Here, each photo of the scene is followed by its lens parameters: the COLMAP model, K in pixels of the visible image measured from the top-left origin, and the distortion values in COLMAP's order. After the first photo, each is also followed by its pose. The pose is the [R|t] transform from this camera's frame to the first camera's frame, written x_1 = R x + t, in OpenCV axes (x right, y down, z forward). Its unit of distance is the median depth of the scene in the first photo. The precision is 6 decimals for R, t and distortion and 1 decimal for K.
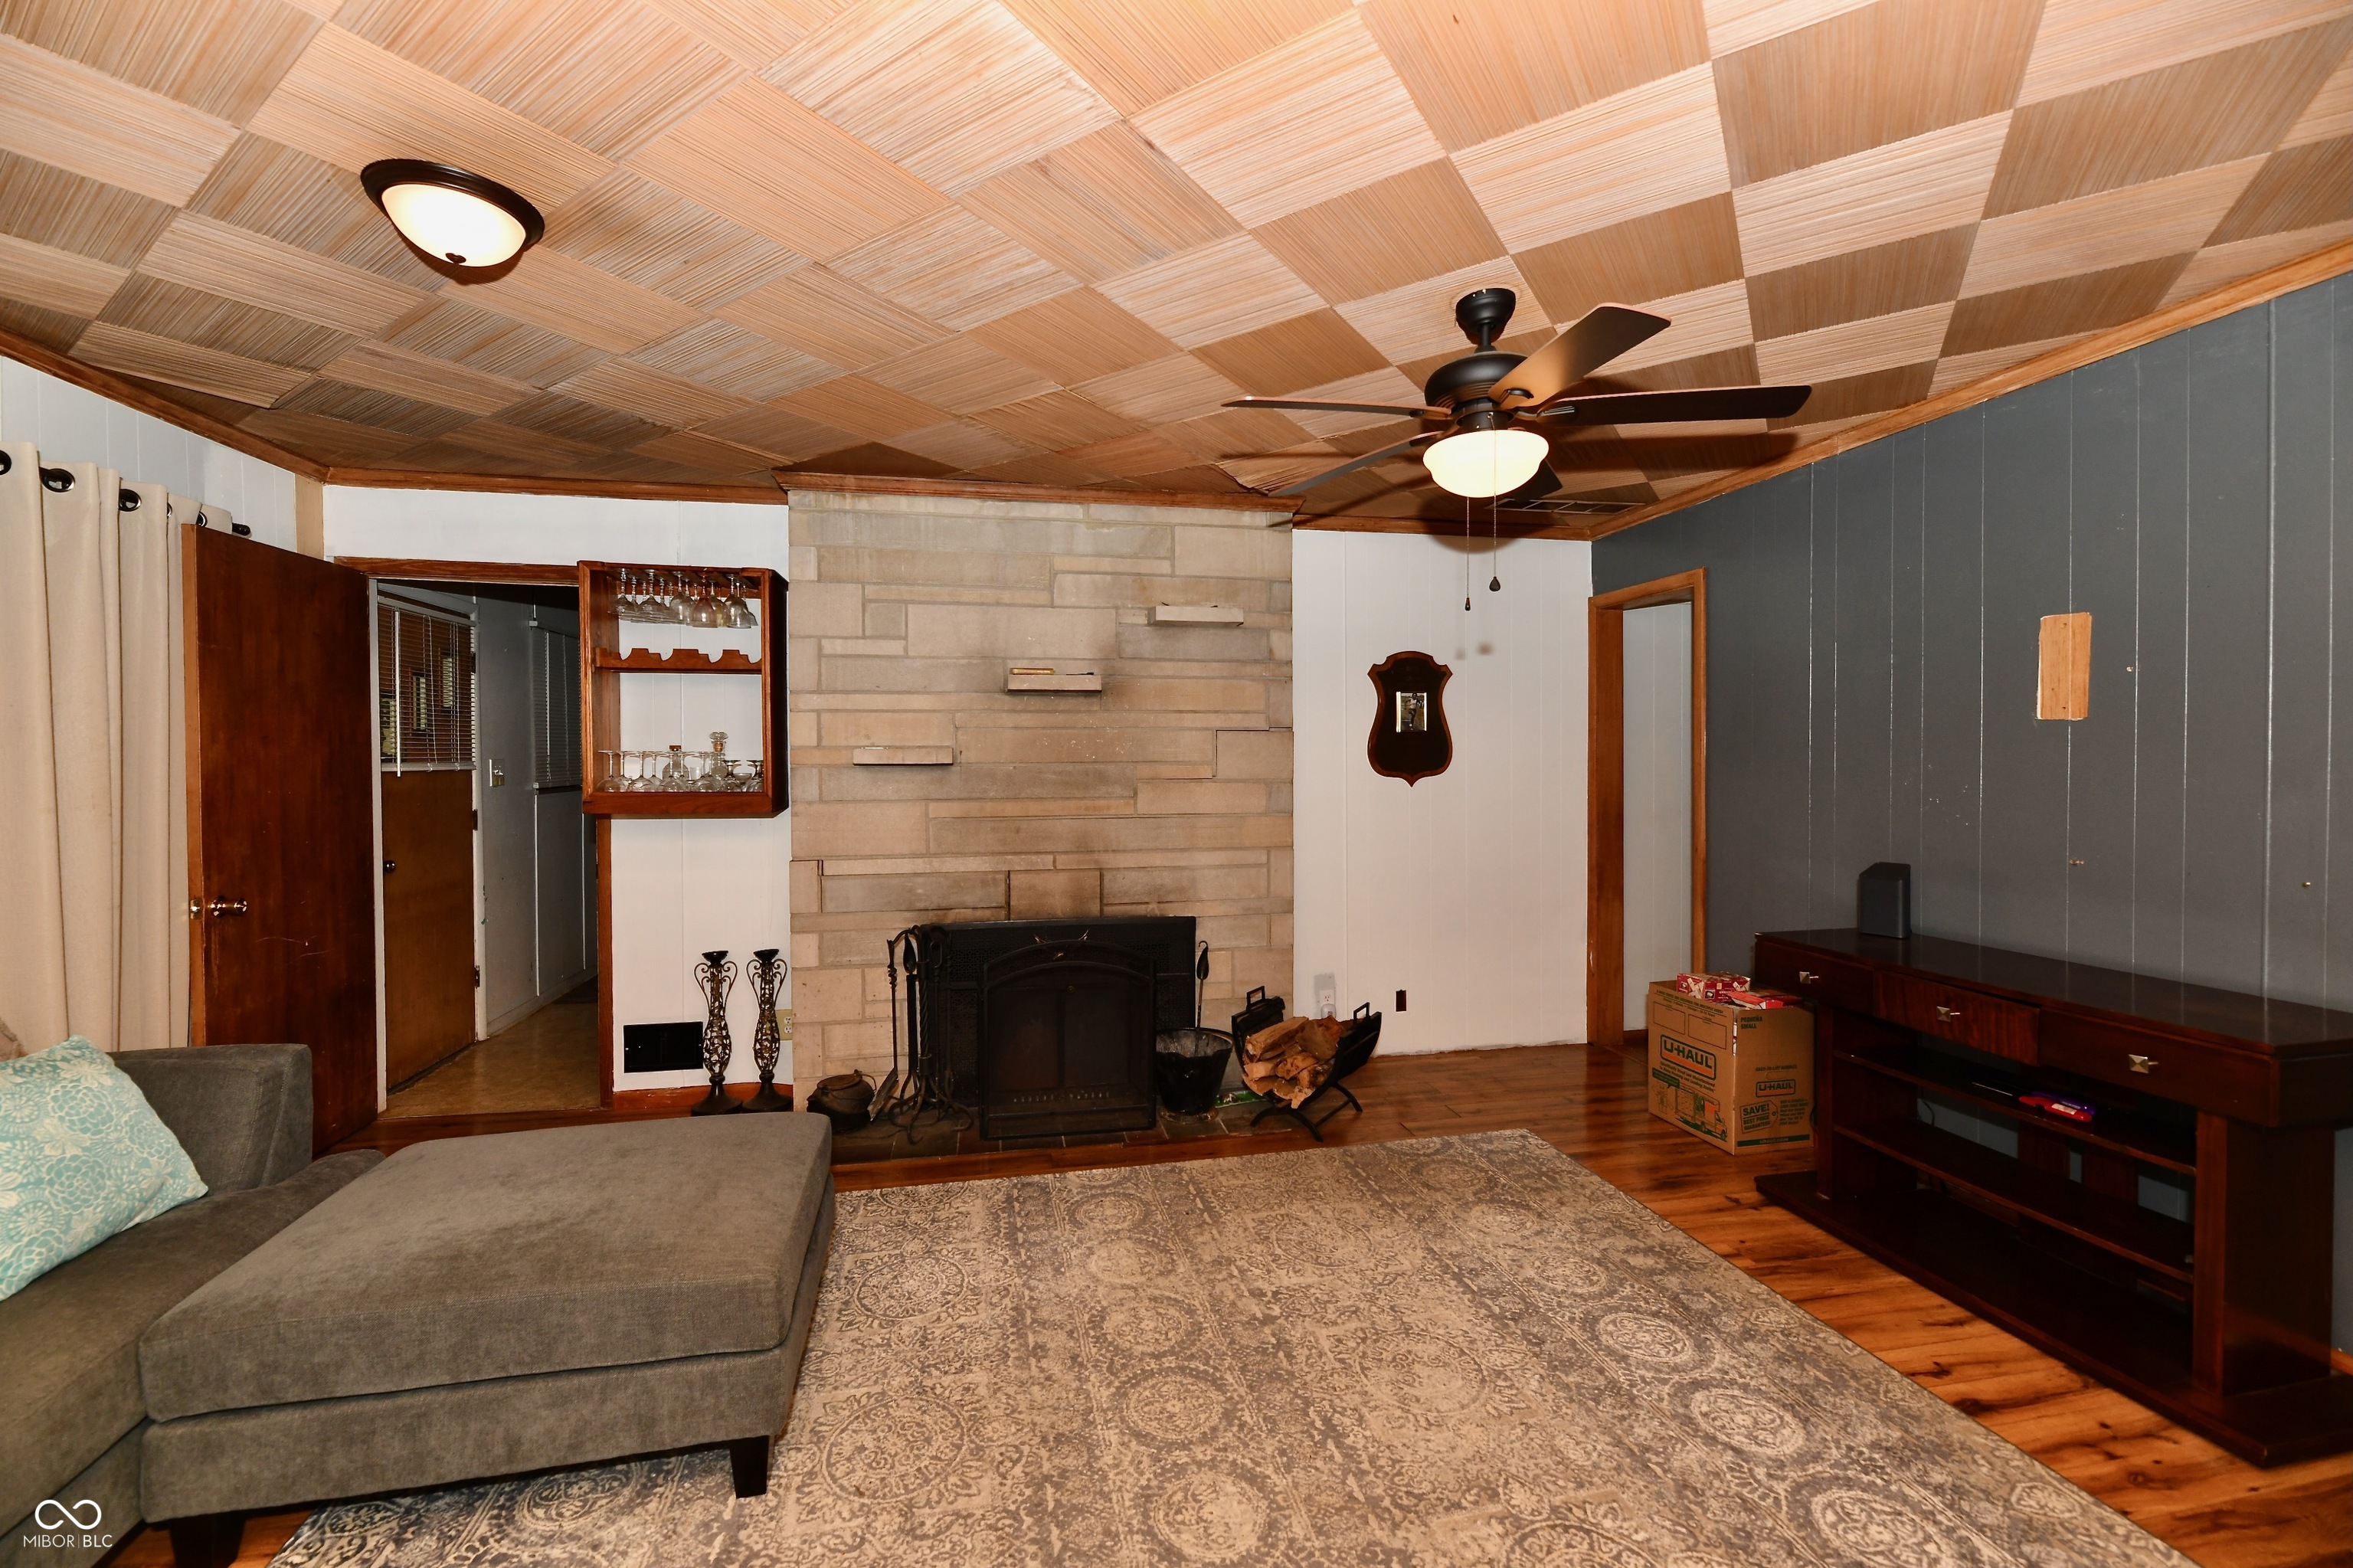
lens RADIAL K [[962.3, 0, 1168.8], [0, 962.3, 774.7], [0, 0, 1]] dist [-0.001124, -0.003014]
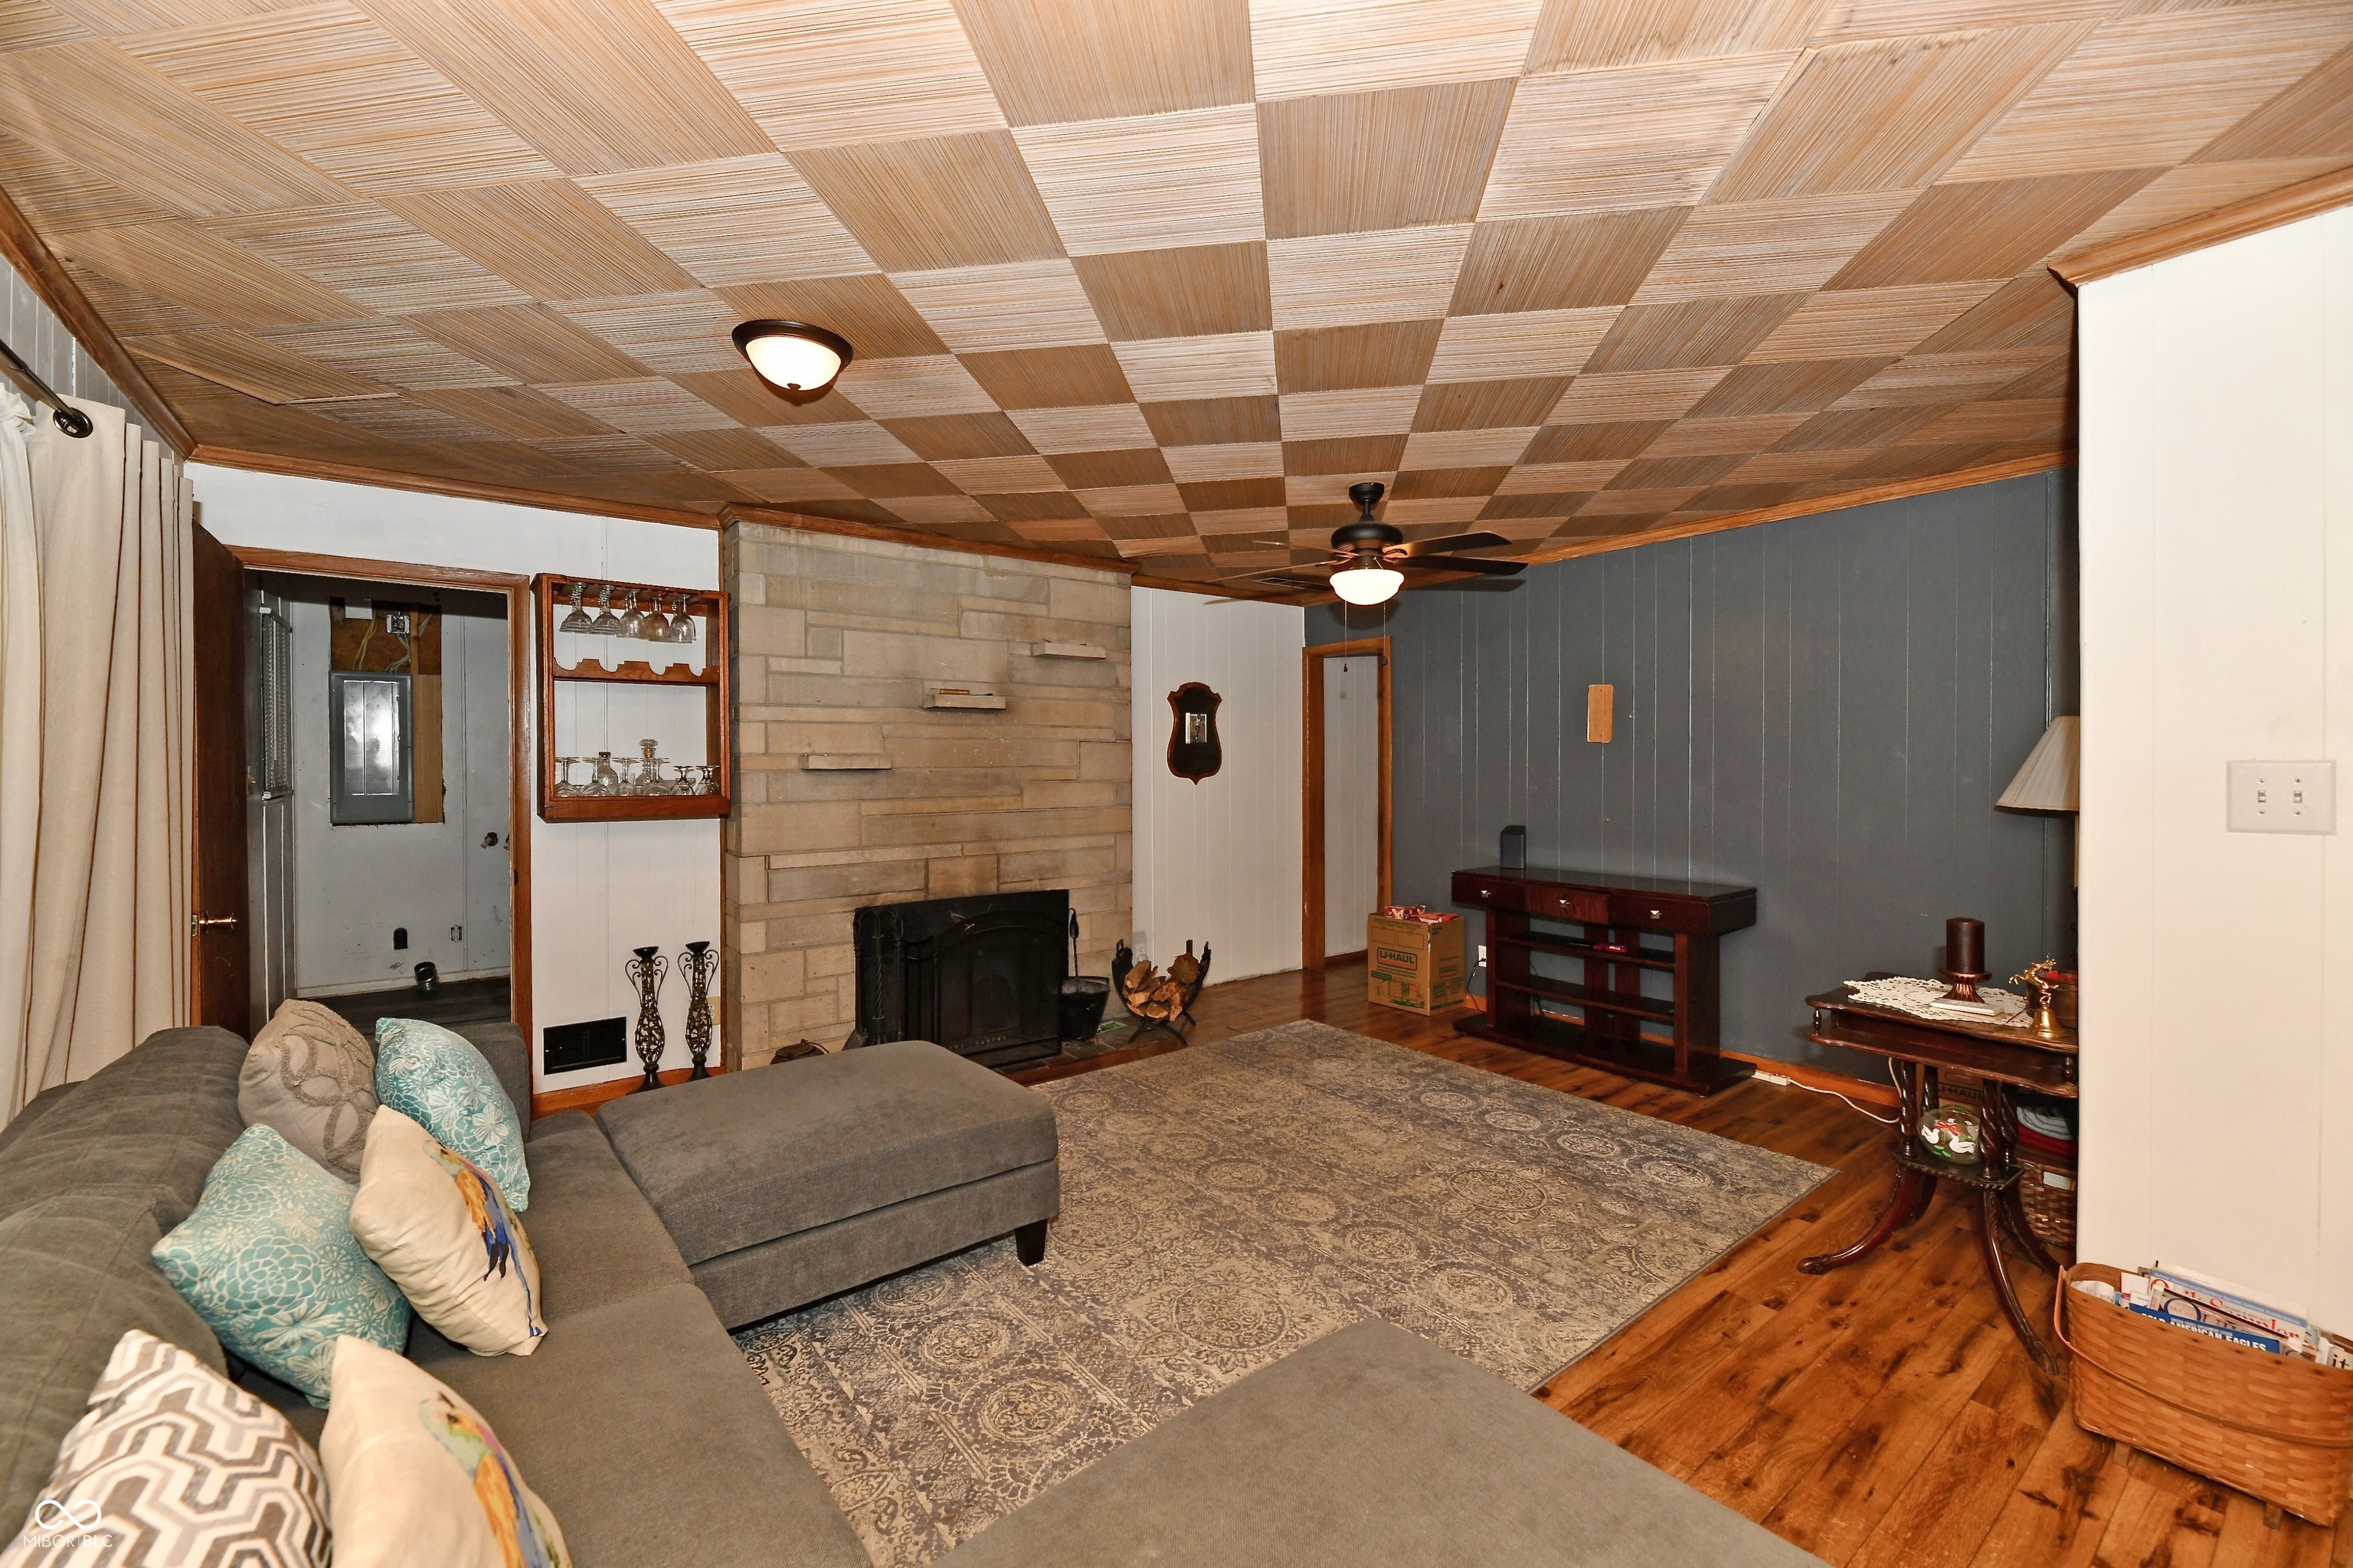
lens RADIAL K [[962.3, 0, 1168.5], [0, 962.3, 775.7], [0, 0, 1]] dist [-0.001124, -0.003014]
pose [[0.899878, -0.006527, 0.436092, -0.419824], [0.007577, 0.999971, -0.000669, 0.000684], [-0.436075, 0.003906, 0.899902, -0.201503]]
